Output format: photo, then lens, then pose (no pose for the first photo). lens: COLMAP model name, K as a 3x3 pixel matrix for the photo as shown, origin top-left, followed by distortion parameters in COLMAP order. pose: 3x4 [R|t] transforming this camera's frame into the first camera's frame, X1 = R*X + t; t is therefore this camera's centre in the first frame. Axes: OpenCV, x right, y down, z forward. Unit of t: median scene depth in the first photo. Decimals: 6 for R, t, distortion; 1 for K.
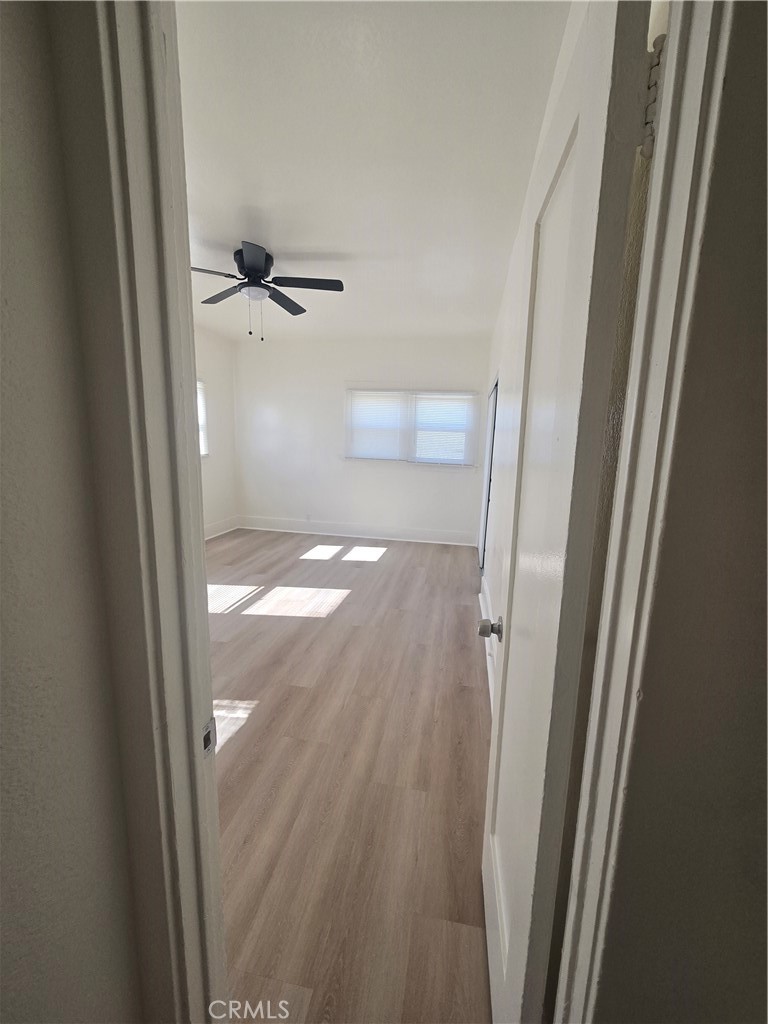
lens RADIAL K [[420.6, 0, 384.8], [0, 420.6, 509.7], [0, 0, 1]] dist [0.000596, -0.000030]
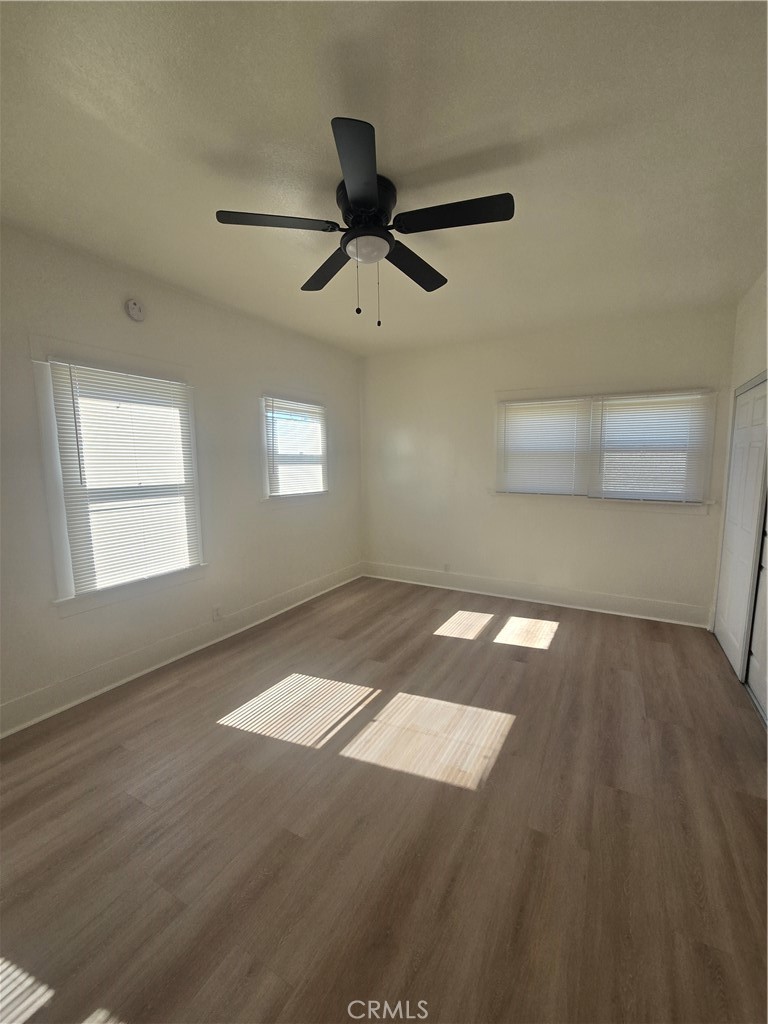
lens RADIAL K [[420.6, 0, 384.8], [0, 420.6, 509.7], [0, 0, 1]] dist [0.000596, -0.000030]
pose [[0.948145, 0.000217, -0.317839, -0.053594], [-0.018390, 0.998362, -0.054175, -0.059434], [0.317307, 0.057211, 0.946596, 0.281024]]
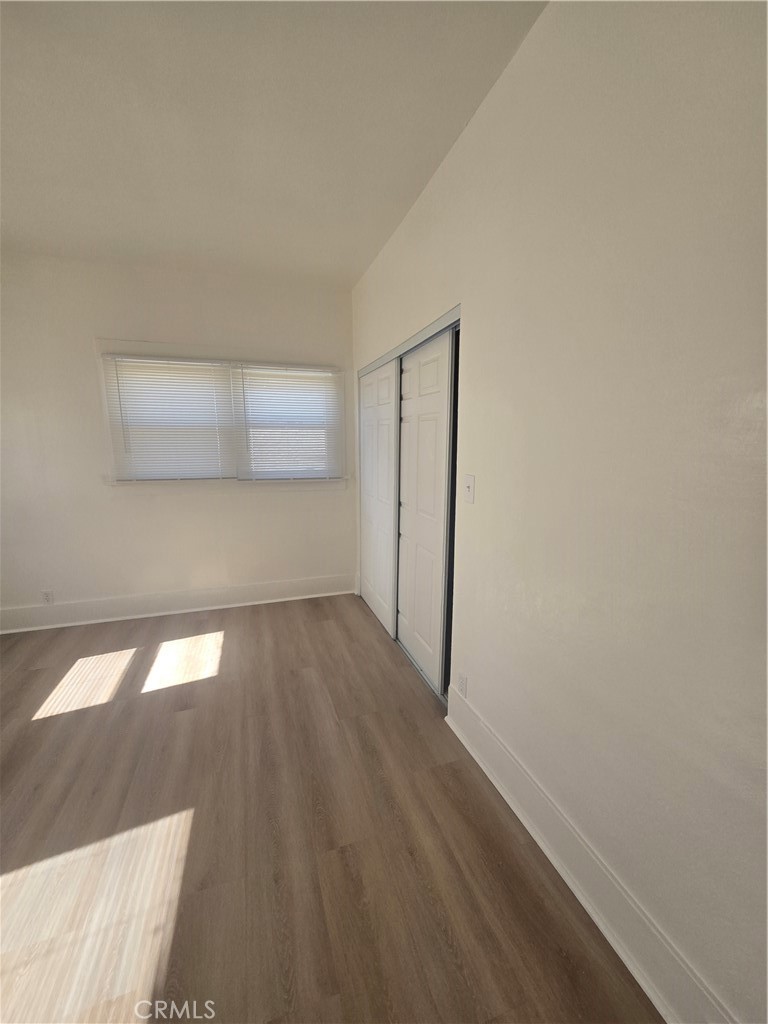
lens RADIAL K [[420.6, 0, 384.8], [0, 420.6, 509.7], [0, 0, 1]] dist [0.000596, -0.000030]
pose [[0.875902, -0.114203, 0.468778, -0.061439], [0.111341, 0.993203, 0.033923, -0.081641], [-0.469466, 0.022481, 0.882664, 0.437041]]
